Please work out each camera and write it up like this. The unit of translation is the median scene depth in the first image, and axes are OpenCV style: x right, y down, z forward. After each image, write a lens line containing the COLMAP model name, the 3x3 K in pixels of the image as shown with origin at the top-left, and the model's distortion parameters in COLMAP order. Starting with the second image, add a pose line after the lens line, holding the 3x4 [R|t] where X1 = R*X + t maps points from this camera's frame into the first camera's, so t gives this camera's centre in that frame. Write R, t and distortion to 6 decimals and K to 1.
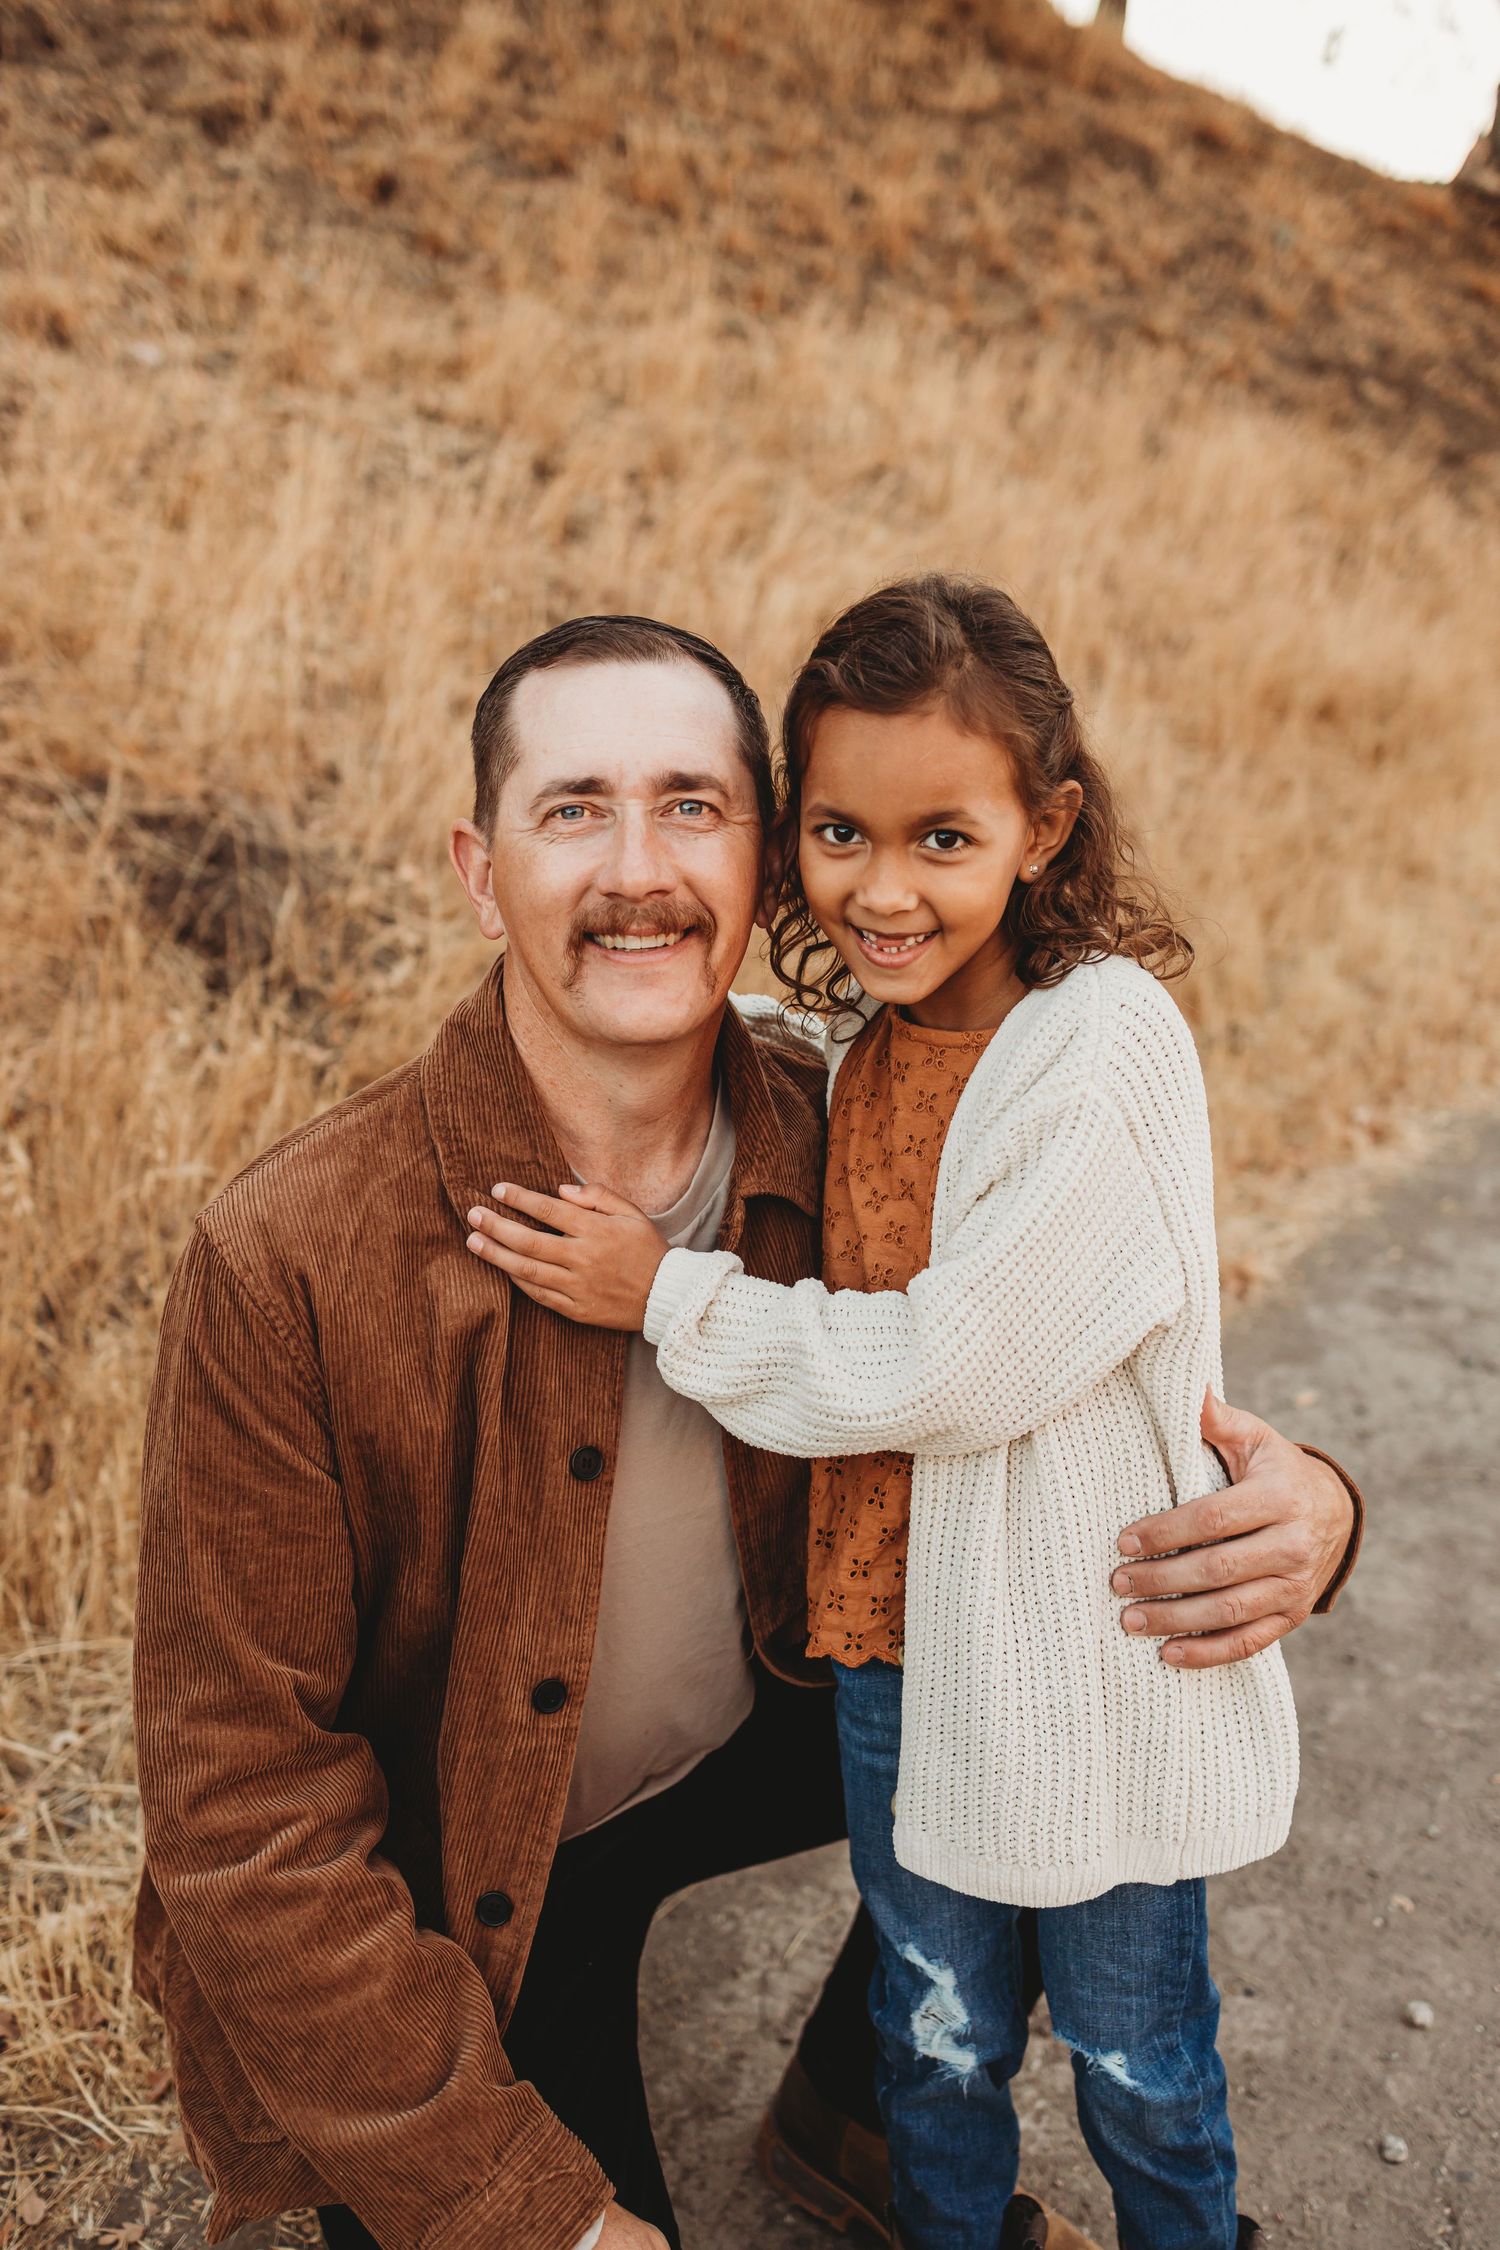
lens RADIAL K [[2373.2, 0, 747.0], [0, 2373.2, 1094.5], [0, 0, 1]] dist [-0.015712, 0.123052]
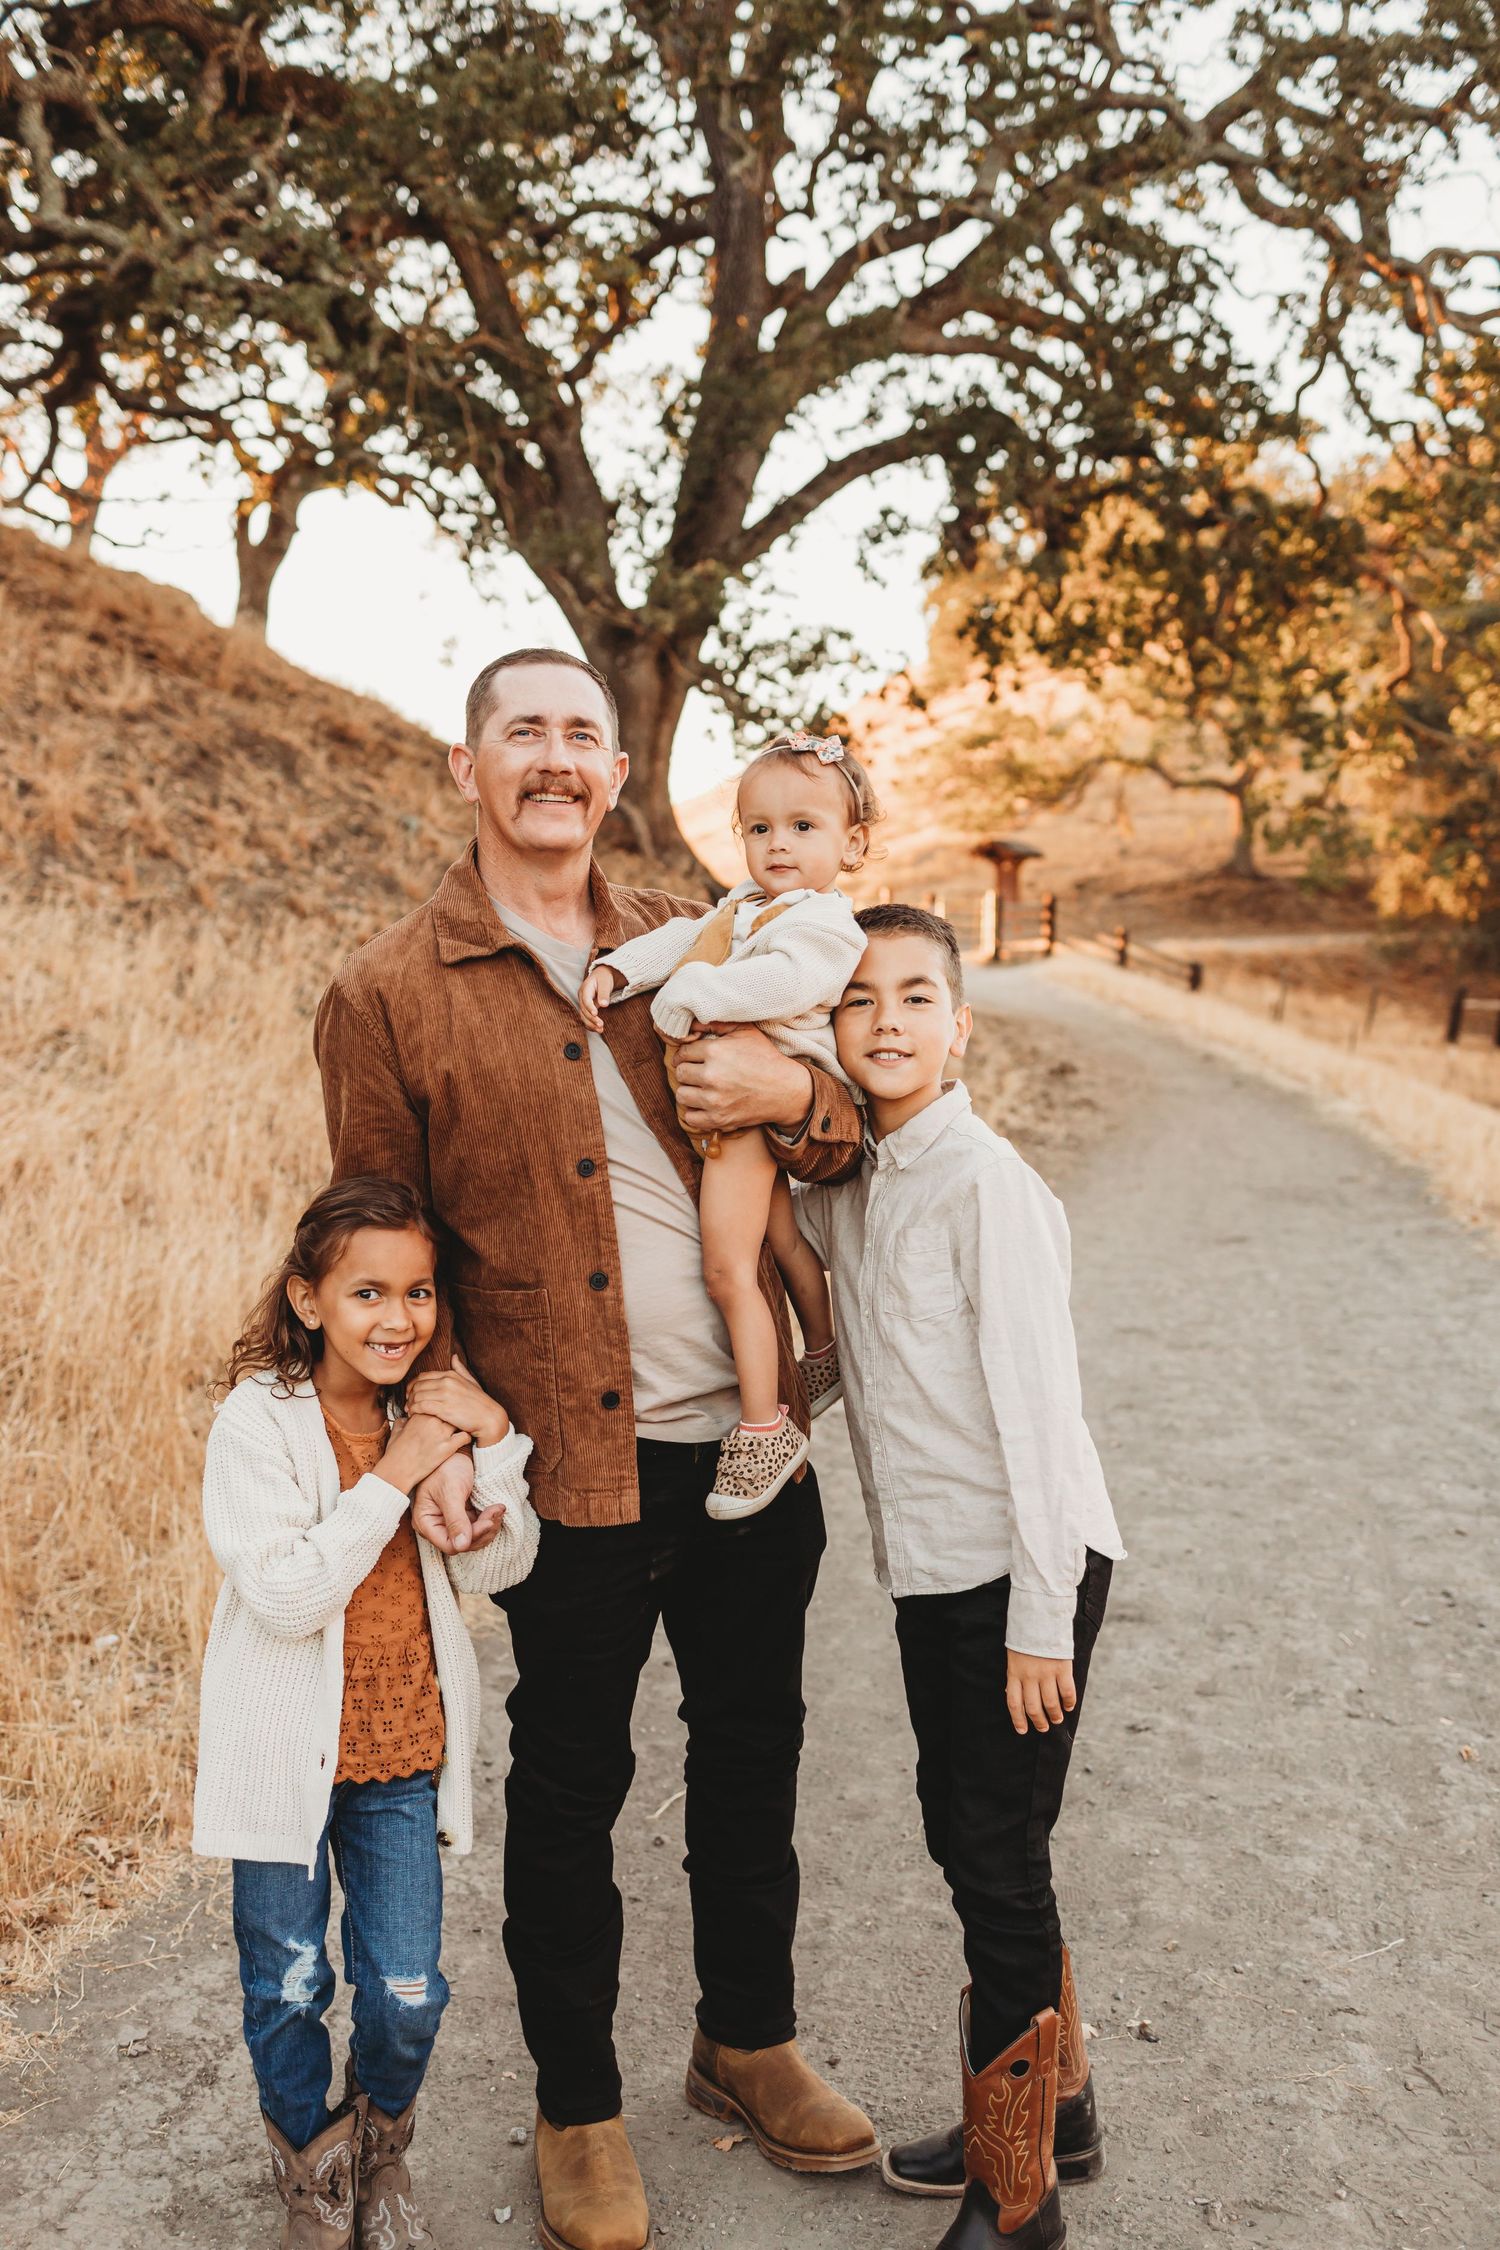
lens RADIAL K [[2297.1, 0, 761.7], [0, 2297.1, 1134.1], [0, 0, 1]] dist [0.051397, -0.058809]
pose [[0.937477, -0.018400, 0.347560, -0.009606], [0.087274, 0.979125, -0.183571, 0.011750], [-0.336927, 0.202427, 0.919513, -0.081453]]
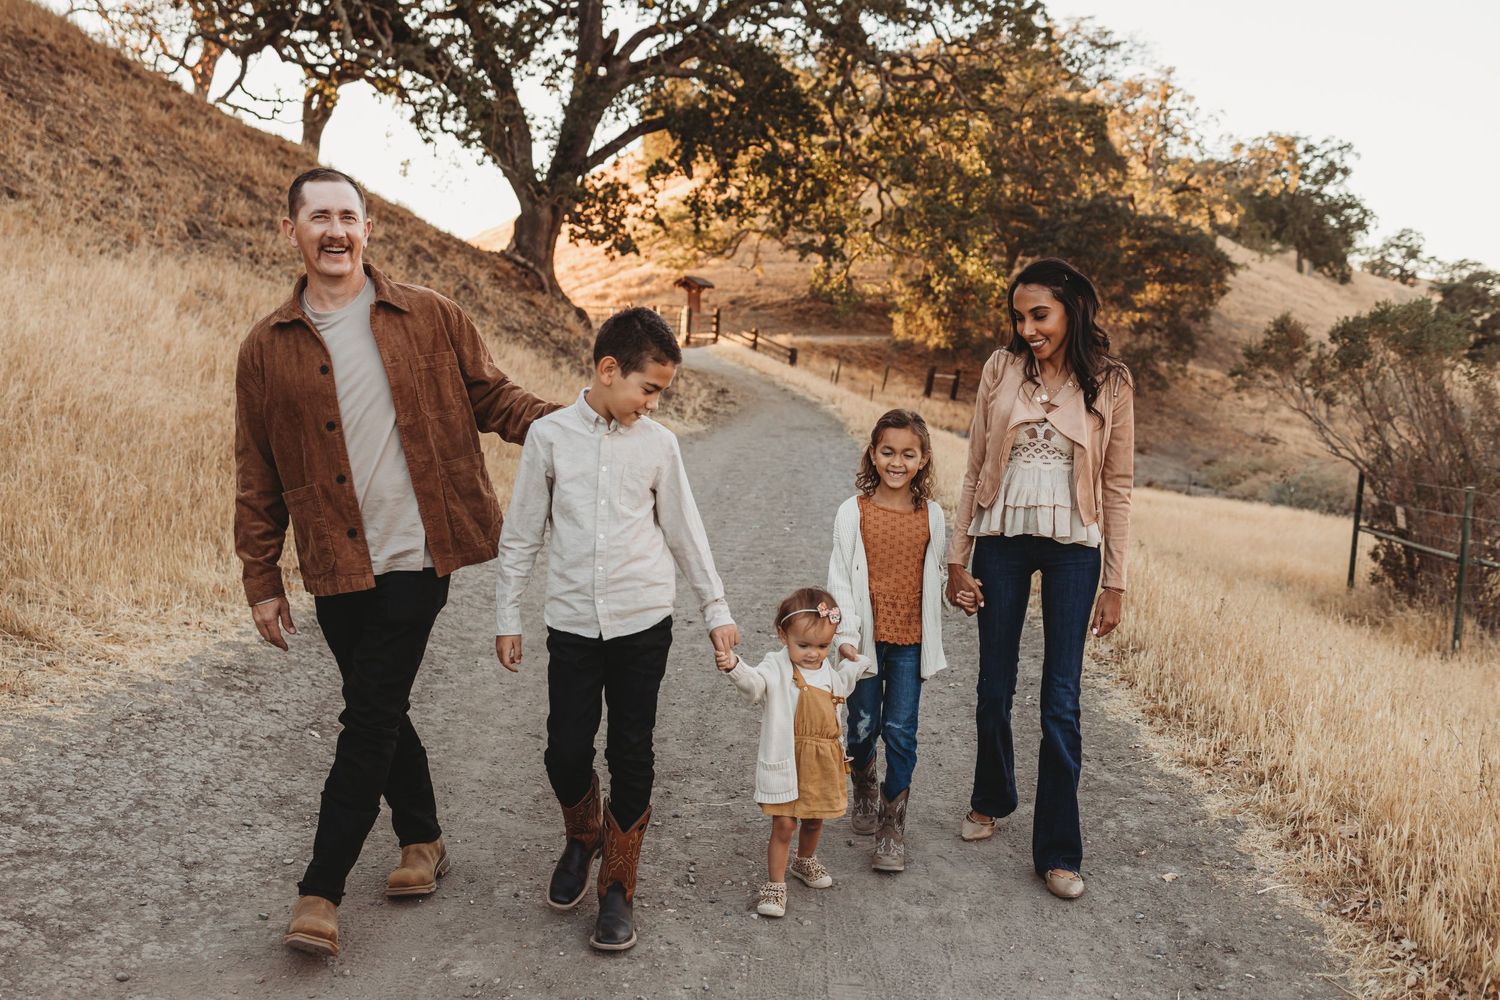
lens RADIAL K [[1556.4, 0, 740.4], [0, 1556.4, 514.9], [0, 0, 1]] dist [0.083709, -0.113520]
pose [[0.877936, -0.011322, 0.478644, -0.564703], [0.086199, 0.987122, -0.134757, 0.293135], [-0.470954, 0.159567, 0.867606, -1.083446]]
